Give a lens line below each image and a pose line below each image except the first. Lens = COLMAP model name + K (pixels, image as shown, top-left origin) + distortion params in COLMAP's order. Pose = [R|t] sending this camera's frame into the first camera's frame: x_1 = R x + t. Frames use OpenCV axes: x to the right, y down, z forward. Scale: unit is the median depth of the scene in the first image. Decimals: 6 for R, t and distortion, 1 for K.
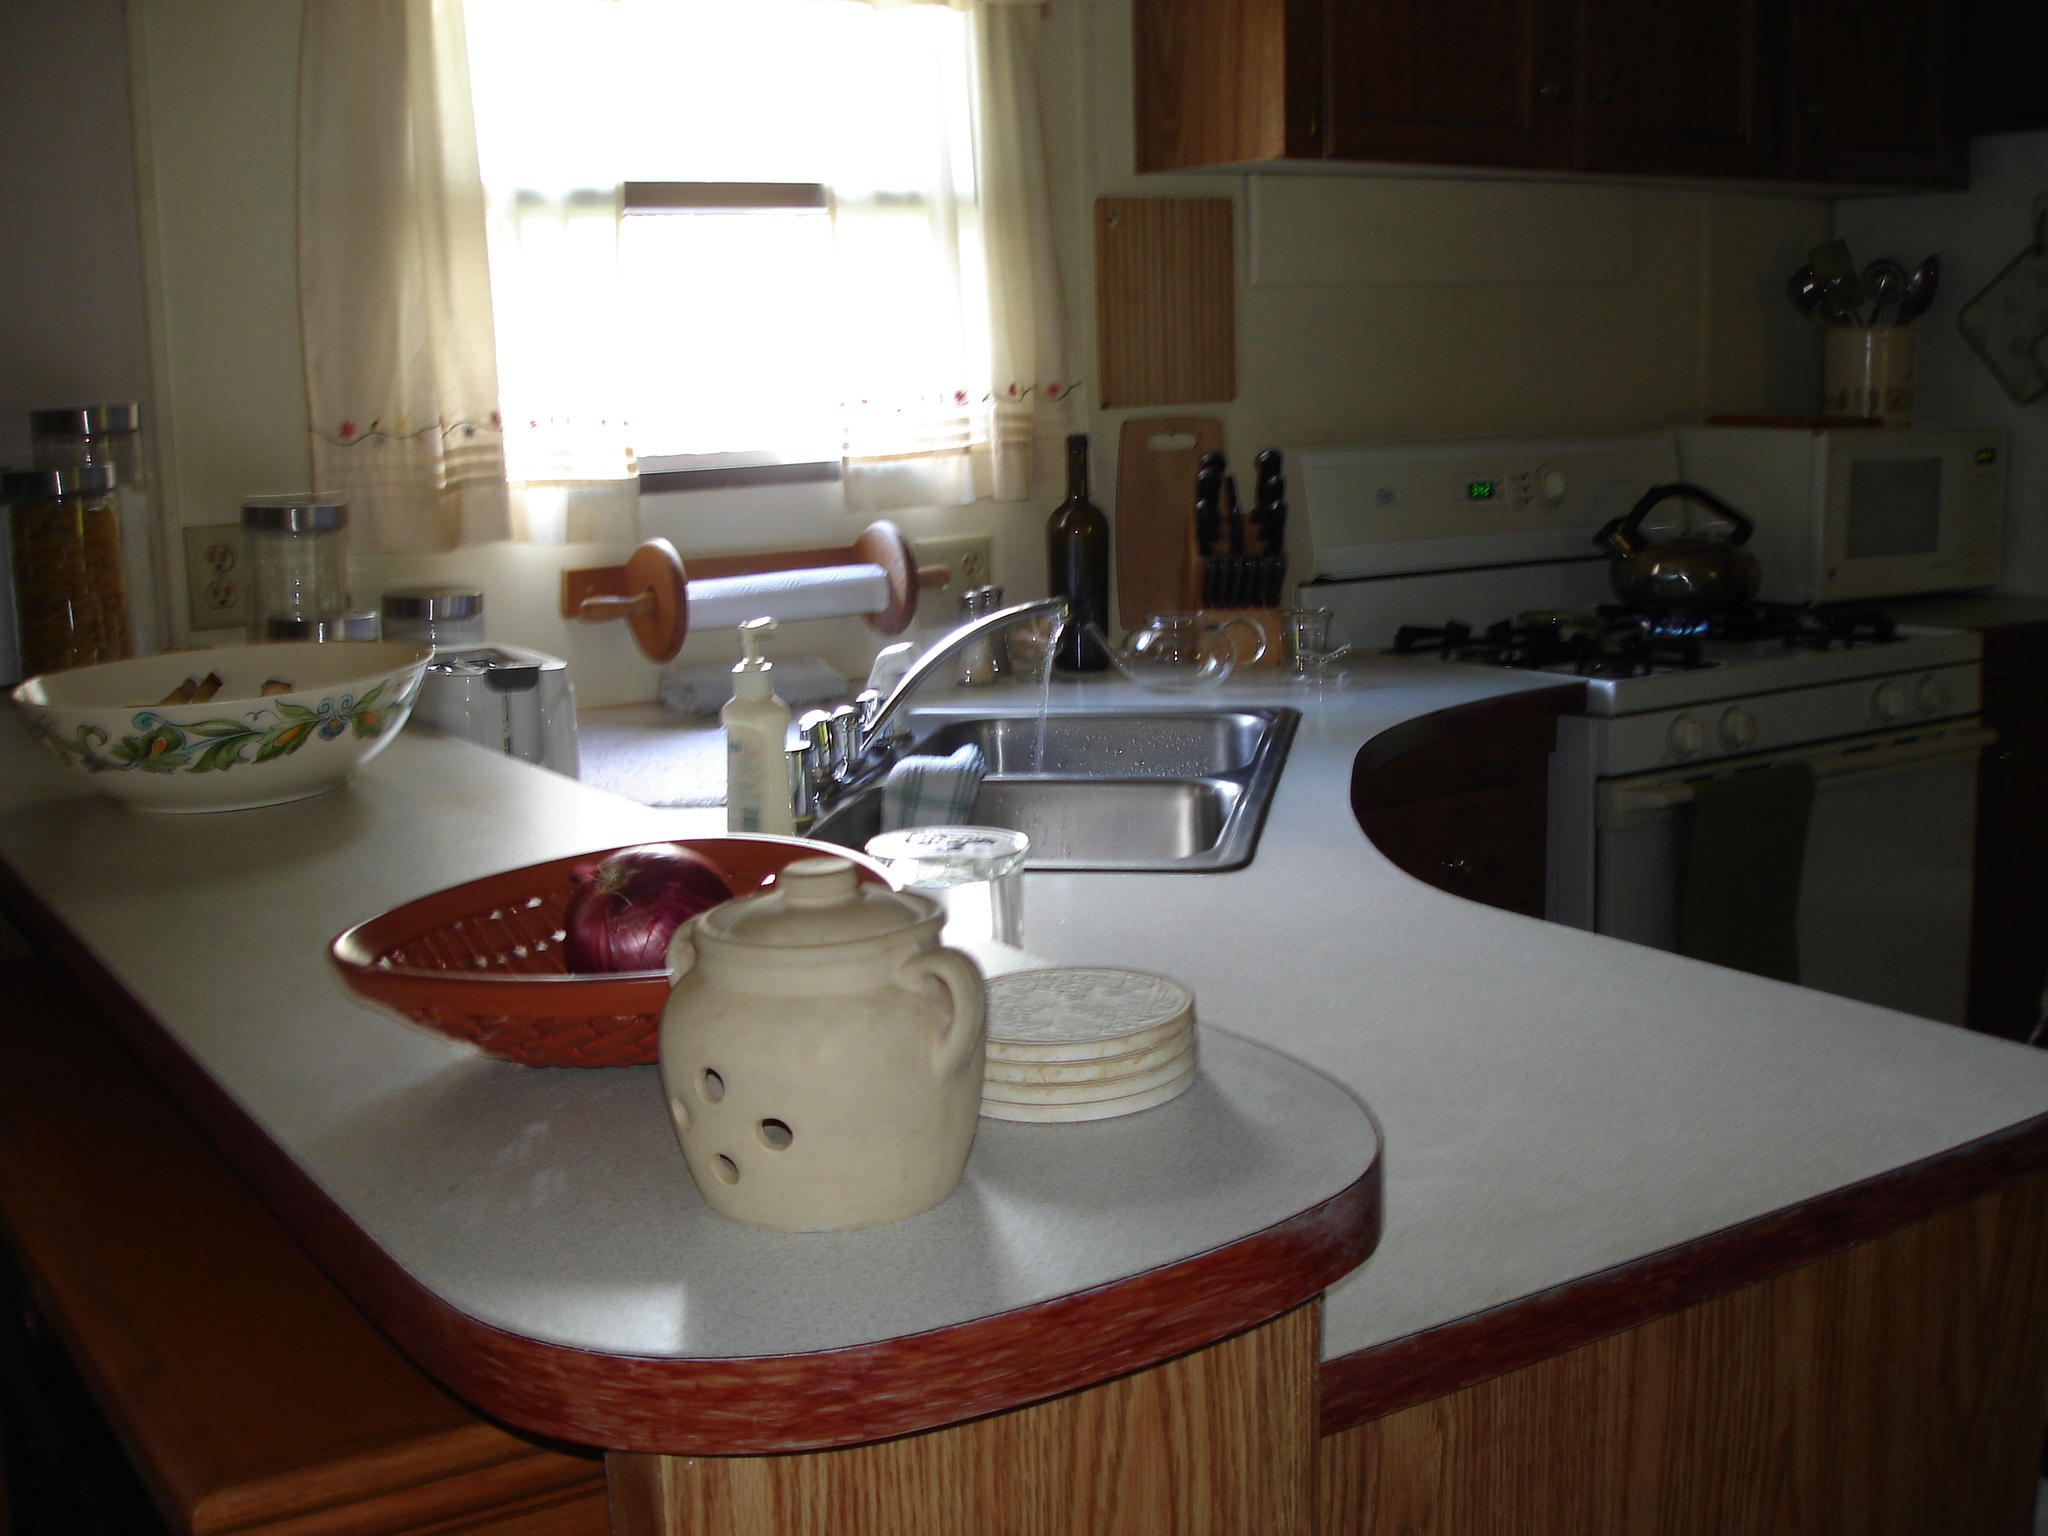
lens RADIAL K [[2282.3, 0, 1018.5], [0, 2282.3, 764.1], [0, 0, 1]] dist [-0.085079, -0.084346]
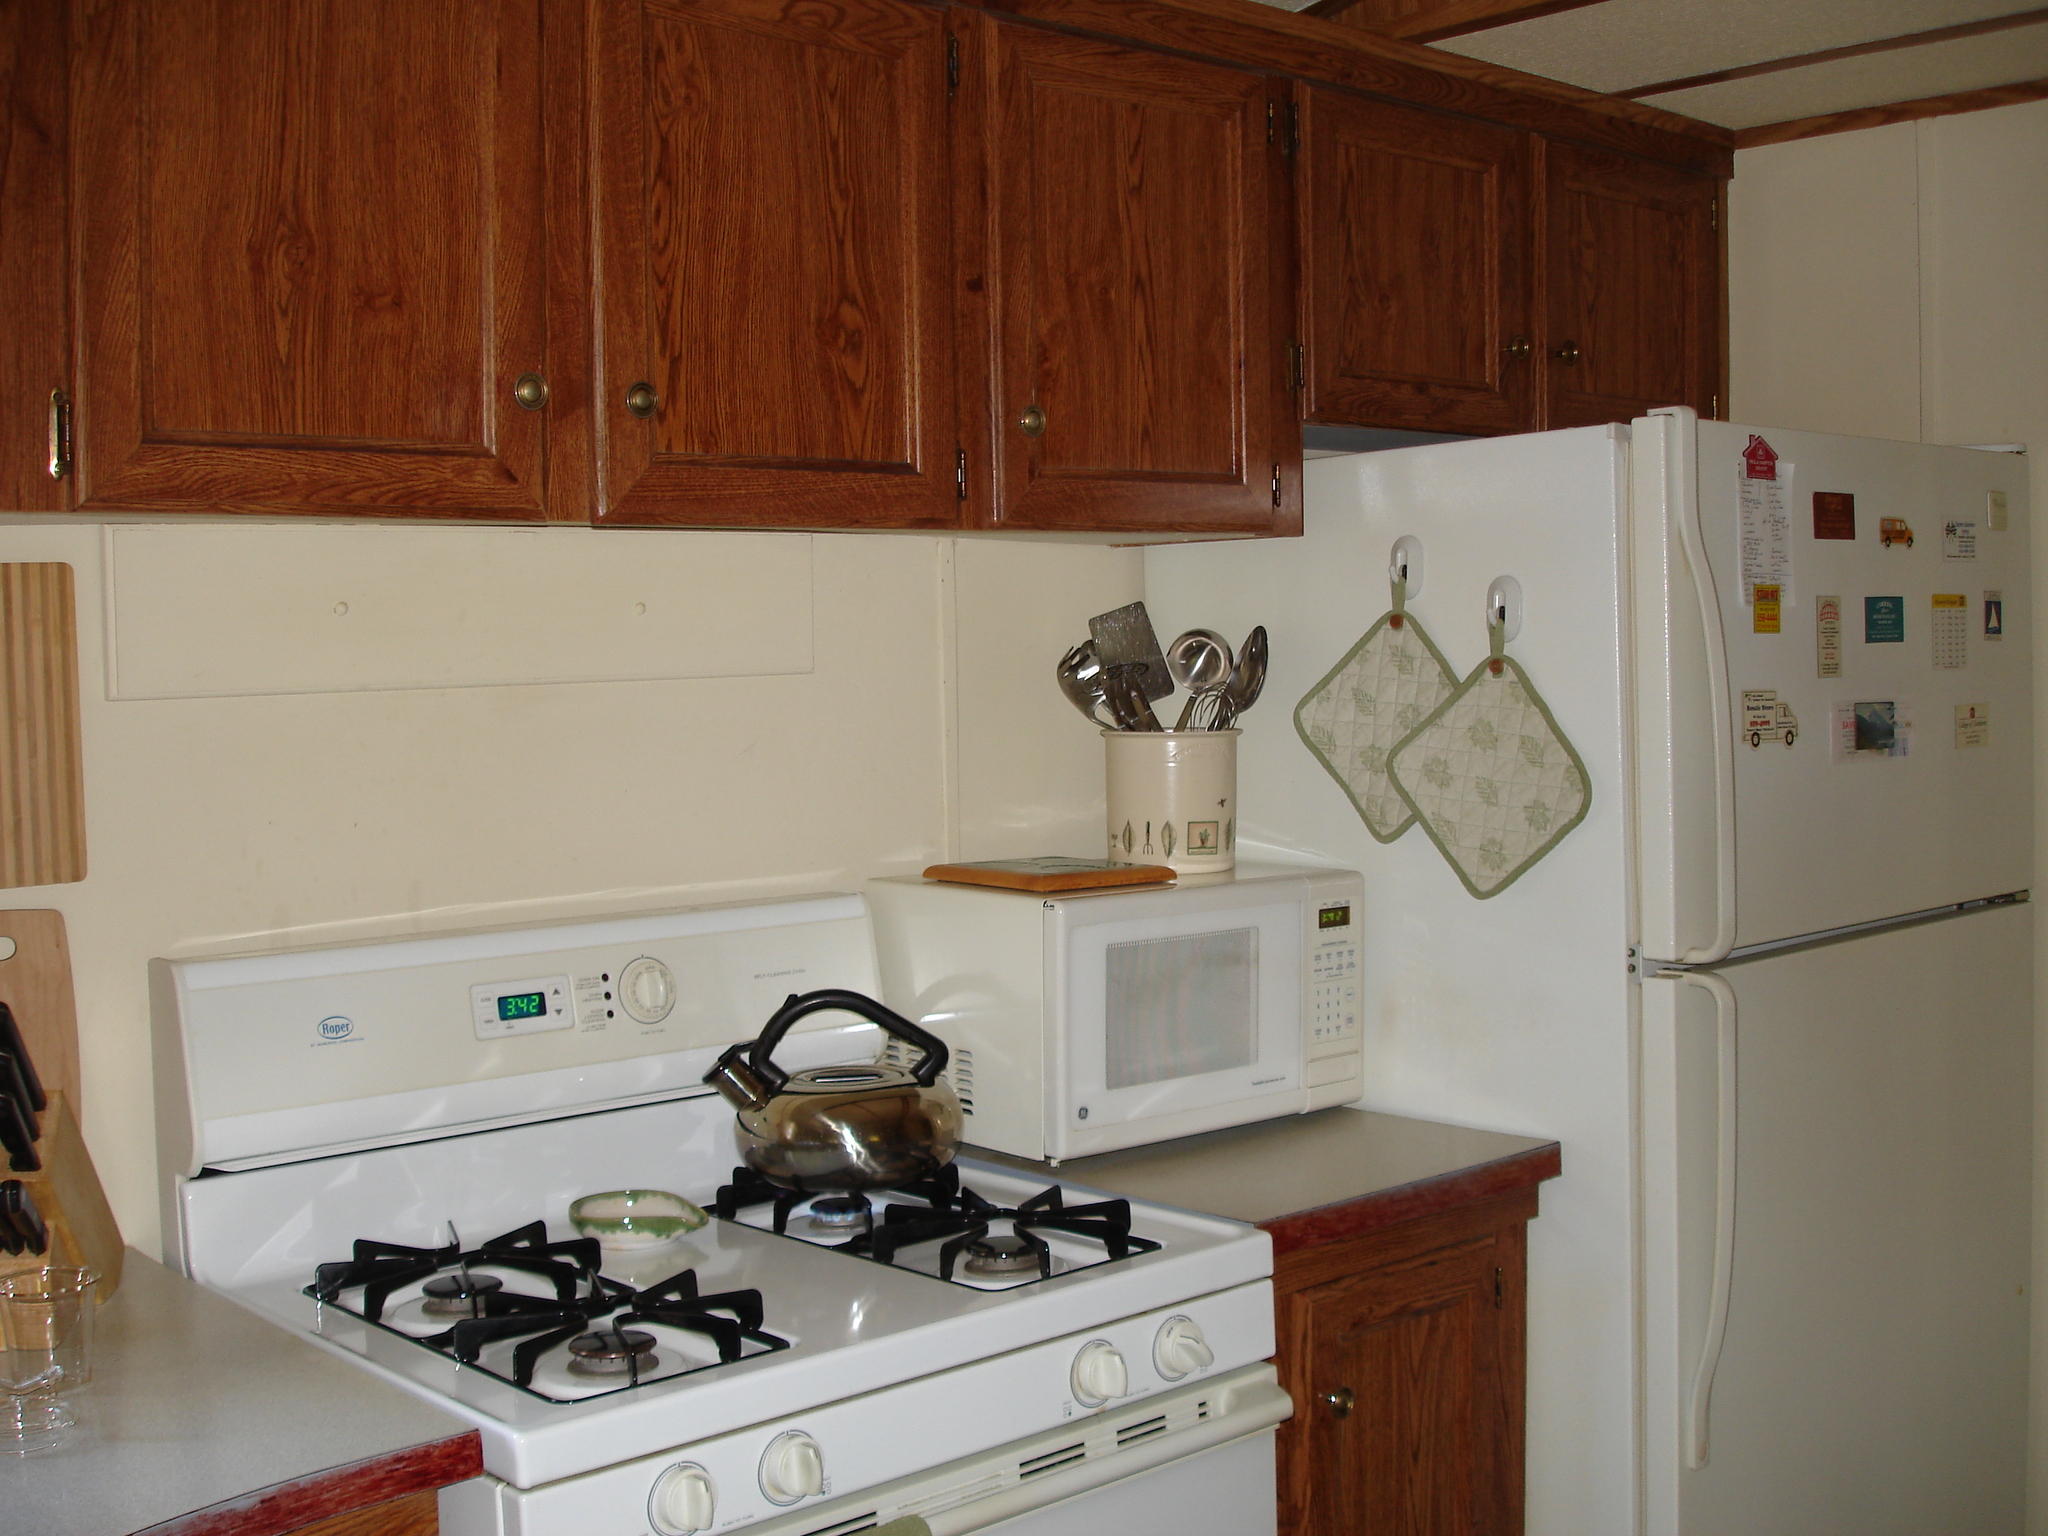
lens RADIAL K [[2282.3, 0, 1018.5], [0, 2282.3, 764.1], [0, 0, 1]] dist [-0.085079, -0.084346]
pose [[0.988518, -0.003101, 0.151073, 0.242601], [0.022970, 0.991254, -0.129951, -0.100185], [-0.149349, 0.131929, 0.979944, 0.335040]]
